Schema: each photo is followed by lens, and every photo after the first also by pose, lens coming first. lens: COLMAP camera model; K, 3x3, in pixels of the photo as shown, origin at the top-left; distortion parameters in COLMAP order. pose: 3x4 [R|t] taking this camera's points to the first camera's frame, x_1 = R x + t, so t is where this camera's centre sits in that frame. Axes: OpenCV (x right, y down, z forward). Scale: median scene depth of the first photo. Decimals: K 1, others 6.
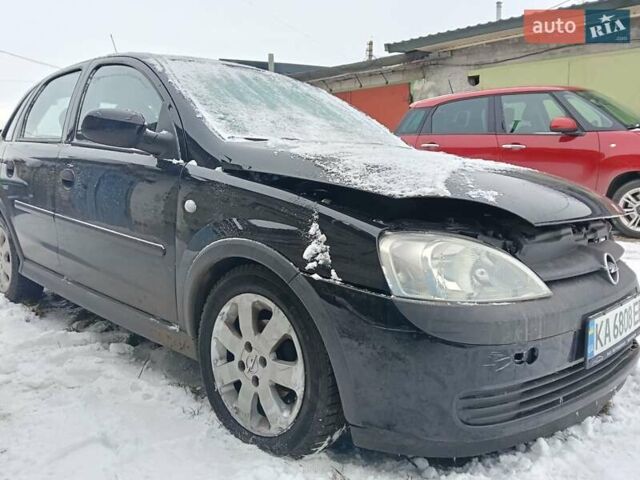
lens RADIAL K [[513.8, 0, 320.0], [0, 513.8, 240.0], [0, 0, 1]] dist [0.067371, -0.128791]
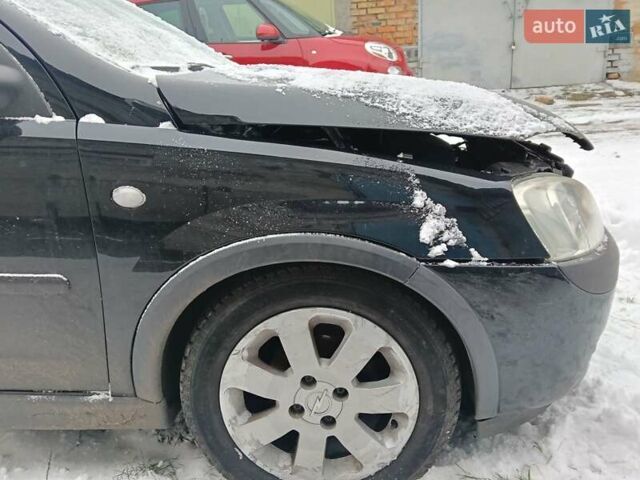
lens RADIAL K [[513.8, 0, 320.0], [0, 513.8, 240.0], [0, 0, 1]] dist [0.067371, -0.128791]
pose [[0.770102, -0.249230, 0.587220, -0.513023], [0.149290, 0.965371, 0.213941, -0.130120], [-0.620206, -0.077090, 0.780642, 0.489453]]
